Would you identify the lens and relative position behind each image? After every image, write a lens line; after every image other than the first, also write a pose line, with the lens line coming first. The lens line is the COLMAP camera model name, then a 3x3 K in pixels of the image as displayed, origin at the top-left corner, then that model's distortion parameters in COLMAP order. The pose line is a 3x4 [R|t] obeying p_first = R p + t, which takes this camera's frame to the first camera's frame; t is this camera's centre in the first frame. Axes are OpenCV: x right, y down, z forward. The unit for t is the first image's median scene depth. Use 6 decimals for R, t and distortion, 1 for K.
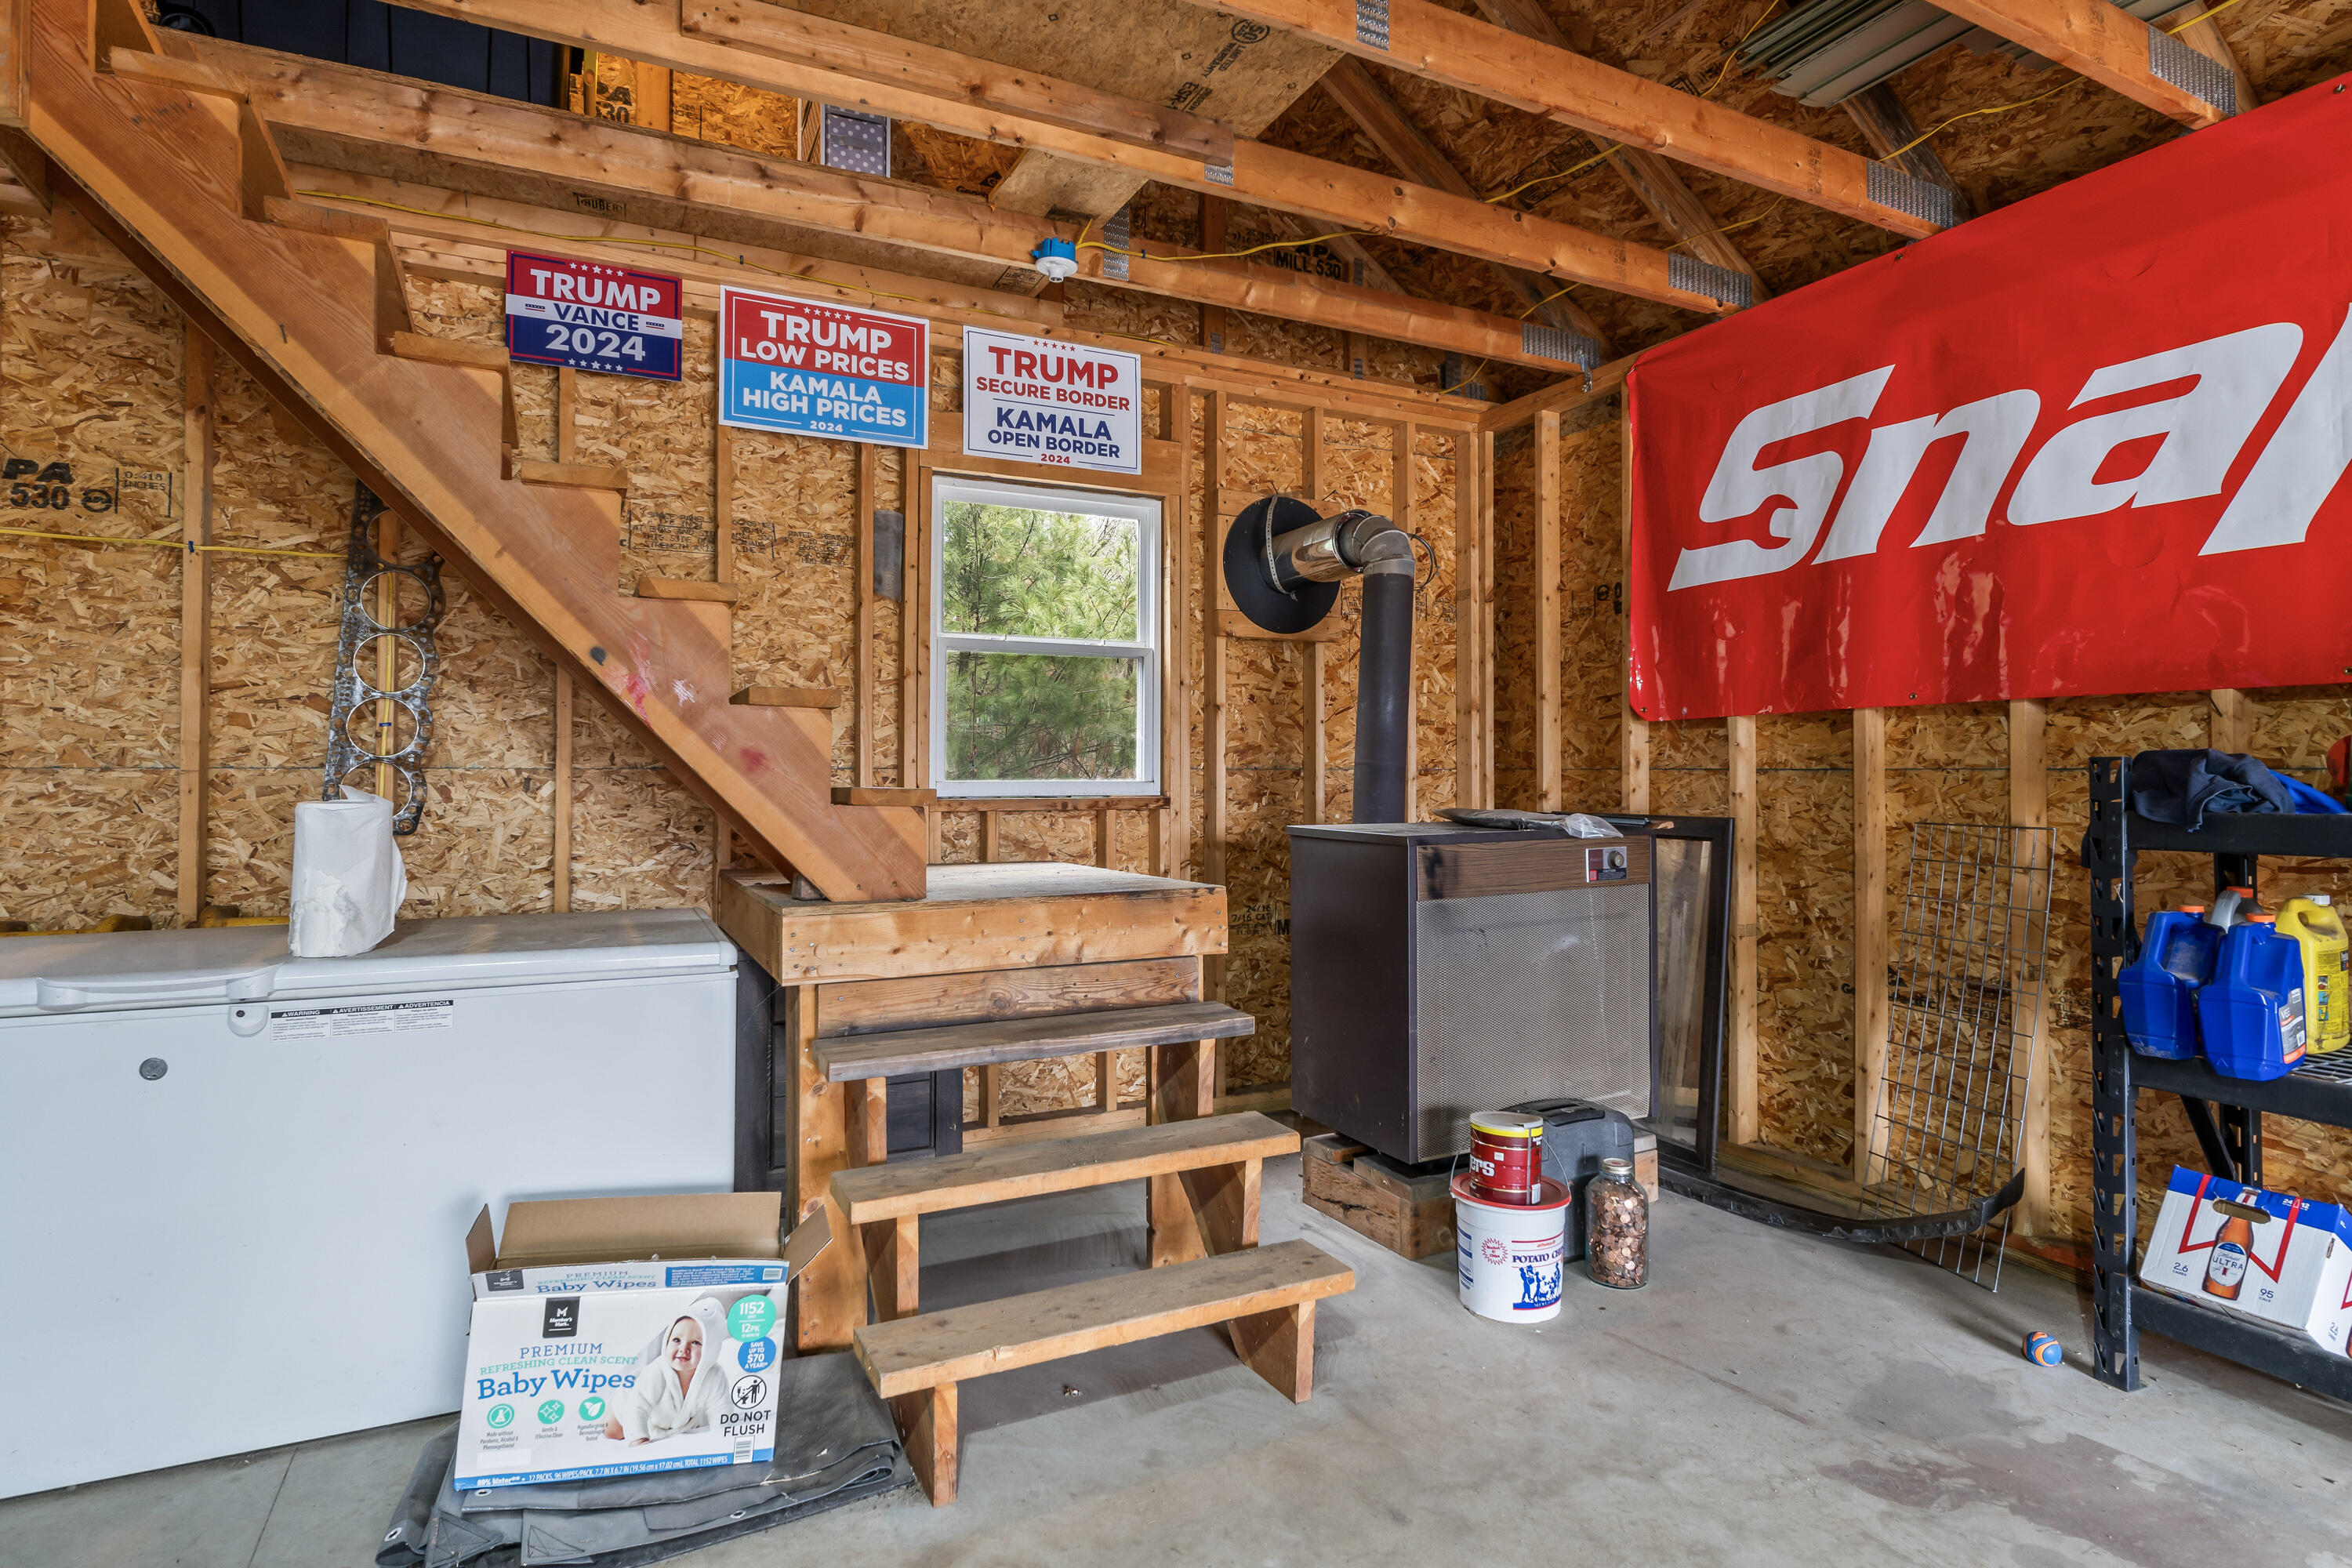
lens RADIAL K [[1201.4, 0, 1165.7], [0, 1201.4, 748.4], [0, 0, 1]] dist [-0.004320, -0.000302]
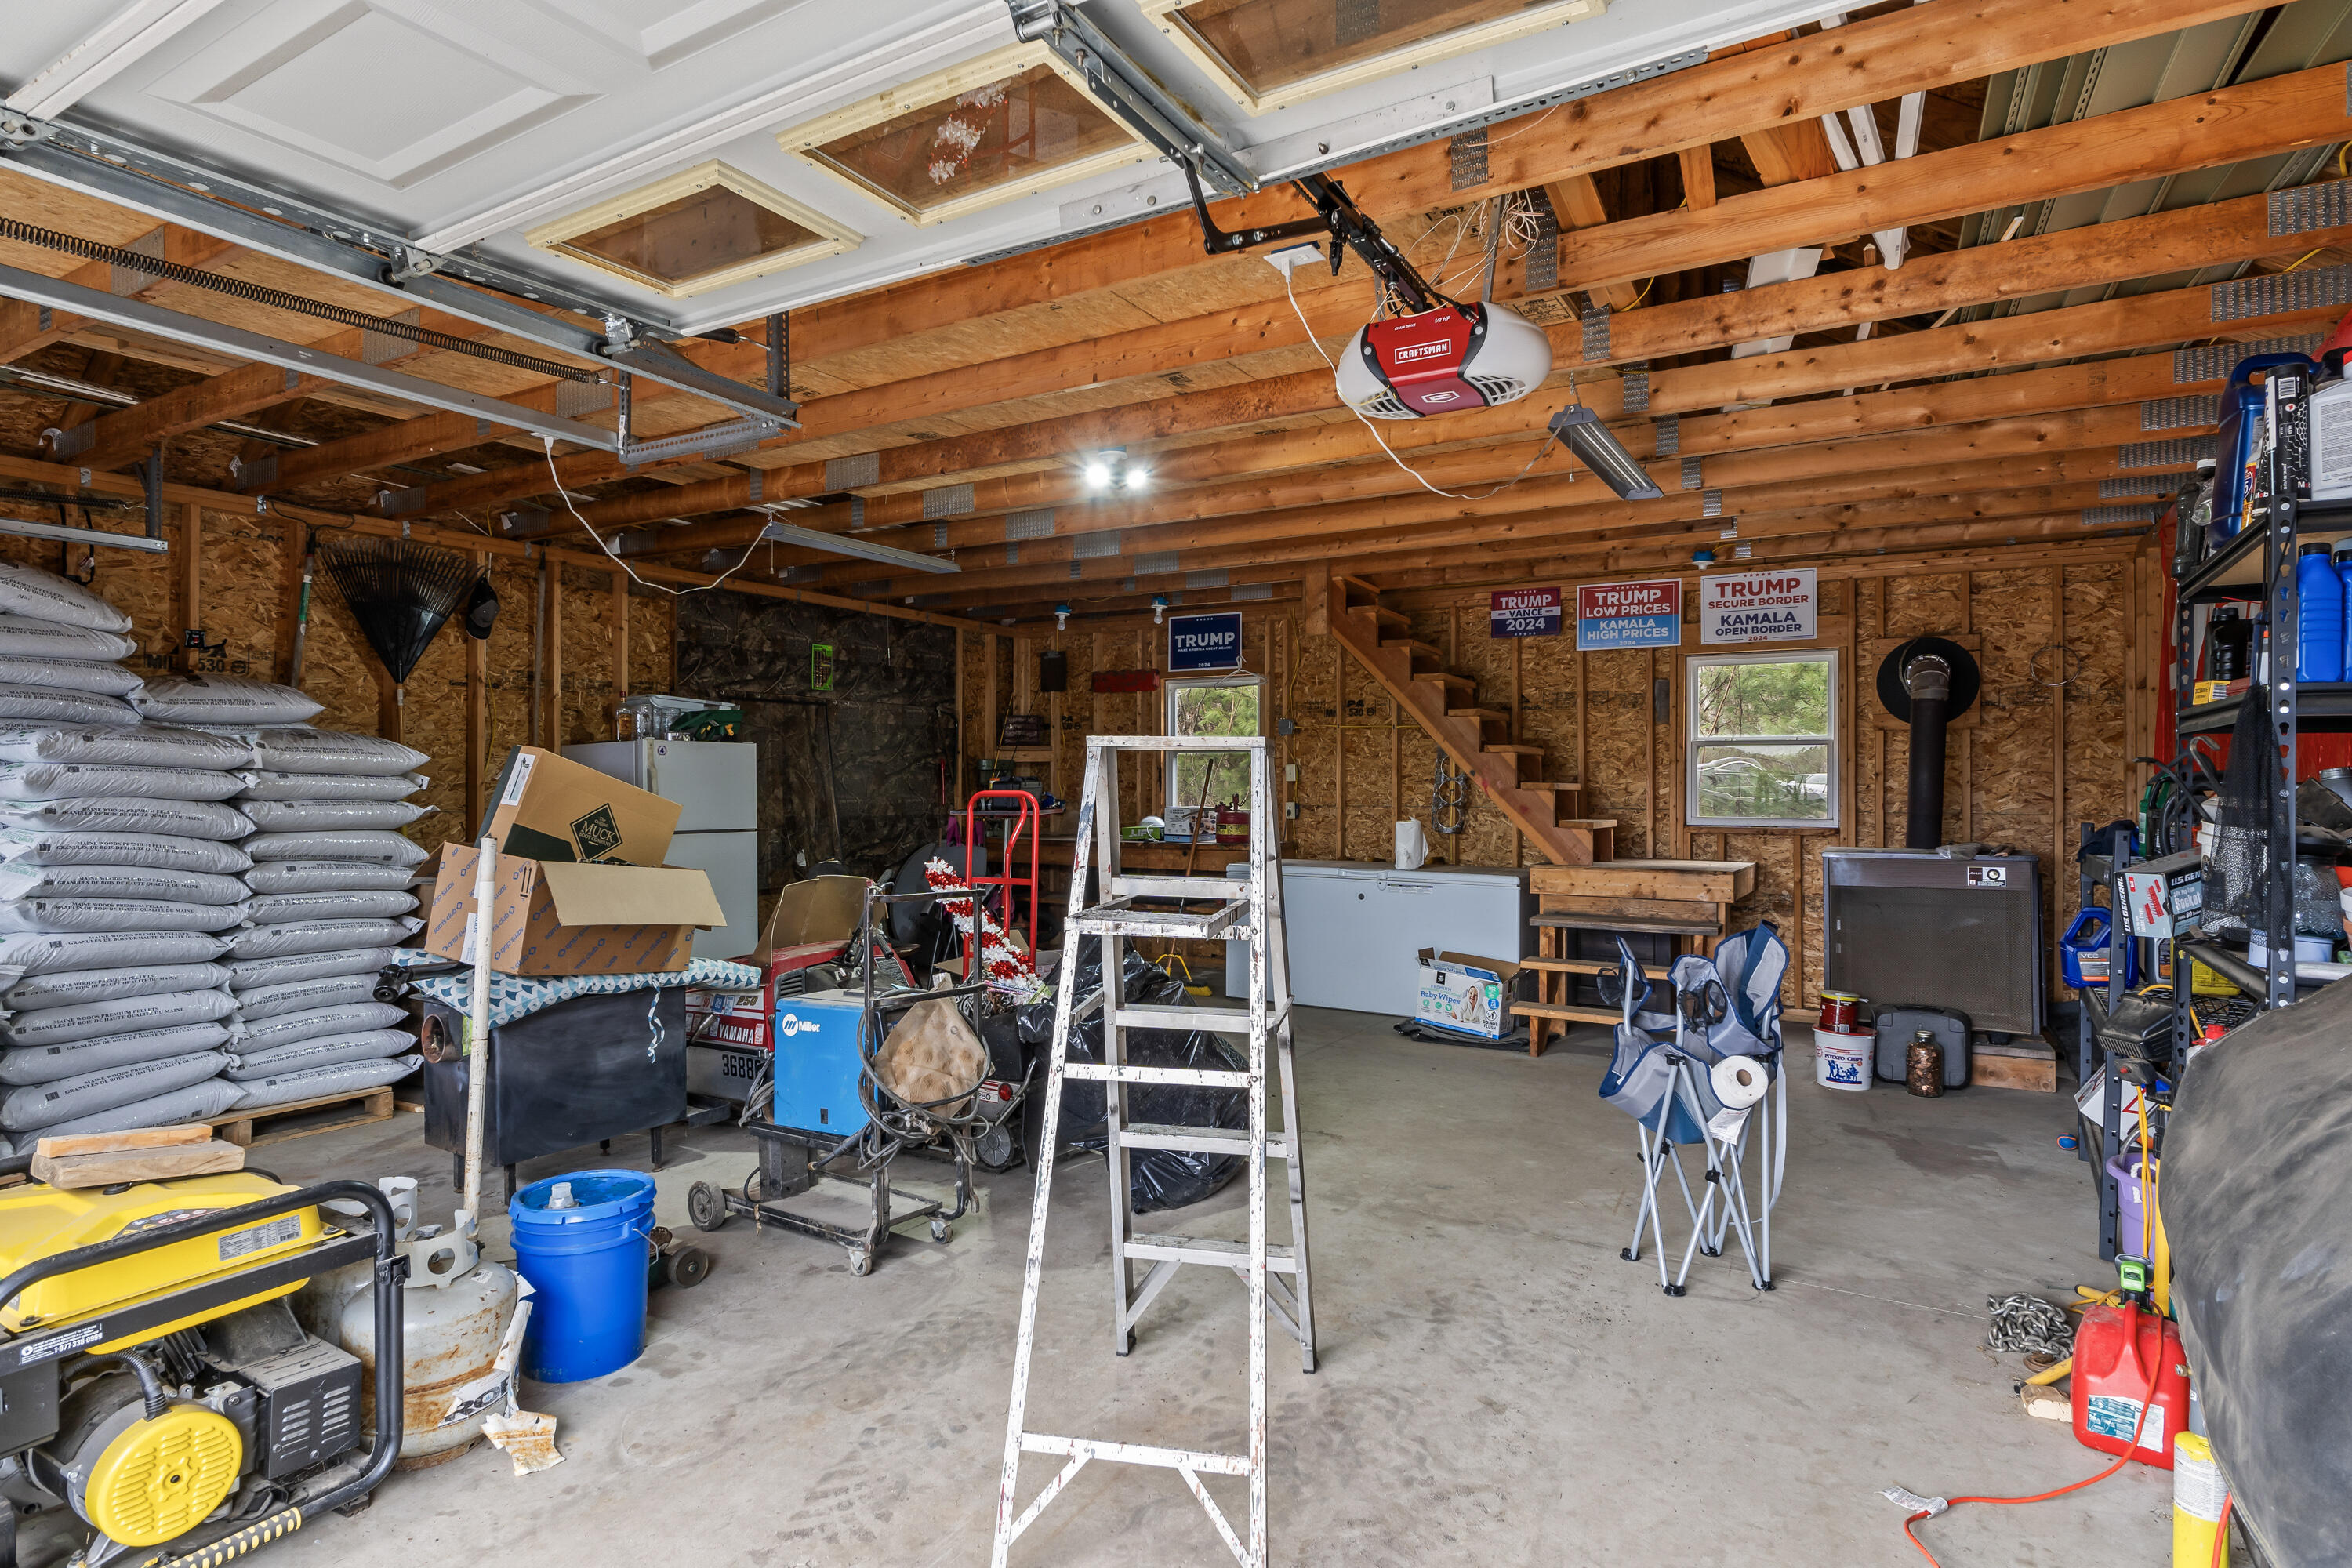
lens RADIAL K [[1249.6, 0, 1174.7], [0, 1249.6, 781.0], [0, 0, 1]] dist [-0.000798, -0.000169]
pose [[0.543142, 0.000031, -0.839641, 1.144403], [0.013288, 0.999874, 0.008632, -0.064055], [0.839535, -0.015846, 0.543074, -0.852447]]
